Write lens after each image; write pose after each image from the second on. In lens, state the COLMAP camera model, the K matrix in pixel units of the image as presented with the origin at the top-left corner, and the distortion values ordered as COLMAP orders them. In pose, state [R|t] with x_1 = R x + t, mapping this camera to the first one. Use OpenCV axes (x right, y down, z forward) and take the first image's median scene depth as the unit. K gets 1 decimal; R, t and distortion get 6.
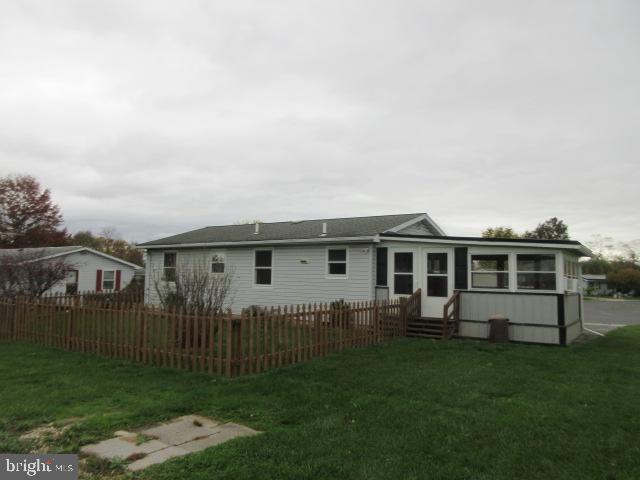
lens RADIAL K [[499.6, 0, 320.0], [0, 499.6, 240.0], [0, 0, 1]] dist [0.054964, 0.003998]
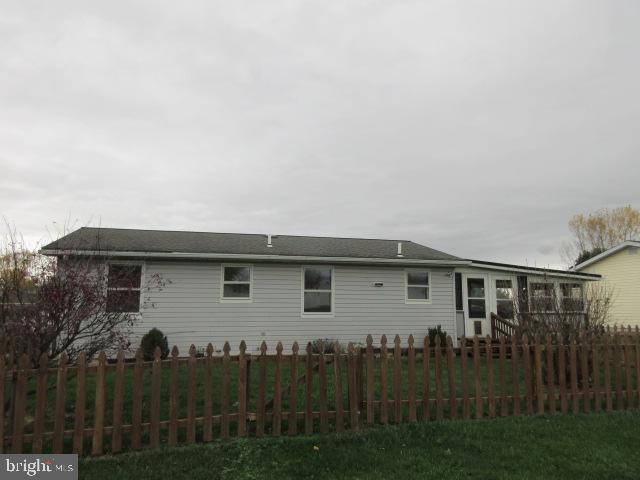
lens RADIAL K [[499.6, 0, 320.0], [0, 499.6, 240.0], [0, 0, 1]] dist [0.054964, 0.003998]
pose [[0.668672, 0.080678, 0.739168, -0.785054], [-0.053298, 0.996740, -0.060577, 0.024690], [-0.741645, 0.001110, 0.670792, 0.503197]]
